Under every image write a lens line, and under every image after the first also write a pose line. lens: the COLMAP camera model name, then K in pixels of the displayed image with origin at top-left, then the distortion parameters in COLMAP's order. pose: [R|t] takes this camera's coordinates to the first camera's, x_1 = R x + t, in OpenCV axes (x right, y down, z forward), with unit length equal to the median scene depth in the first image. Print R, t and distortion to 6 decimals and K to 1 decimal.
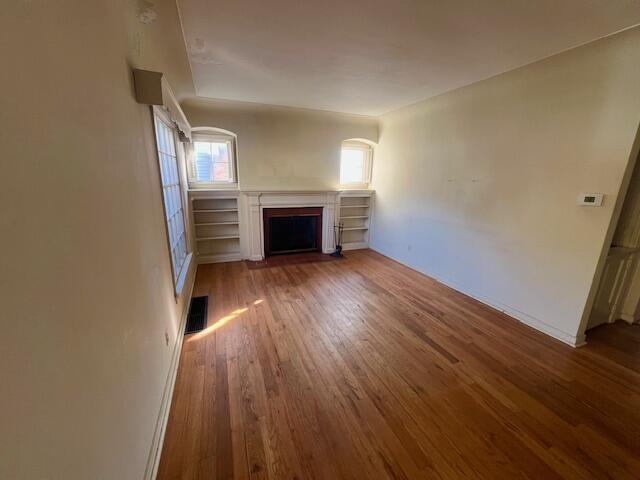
lens RADIAL K [[256.3, 0, 320.0], [0, 256.3, 240.0], [0, 0, 1]] dist [0.000854, -0.000692]
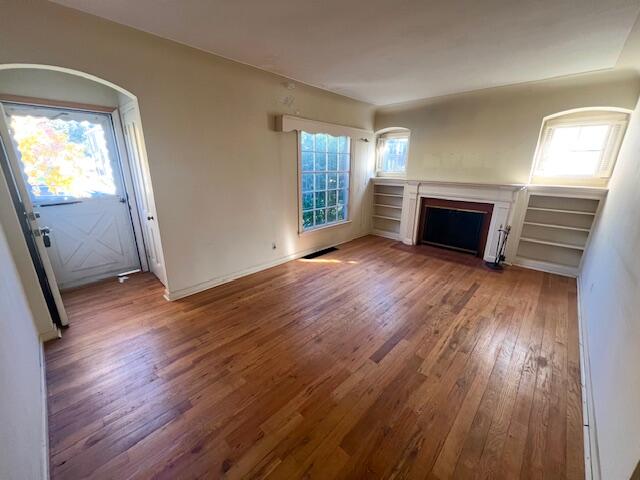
lens RADIAL K [[256.3, 0, 320.0], [0, 256.3, 240.0], [0, 0, 1]] dist [0.000854, -0.000692]
pose [[0.422274, 0.243342, -0.873195, 0.599620], [-0.224740, 0.961323, 0.159218, -0.029585], [0.878167, 0.129009, 0.460630, 0.171621]]
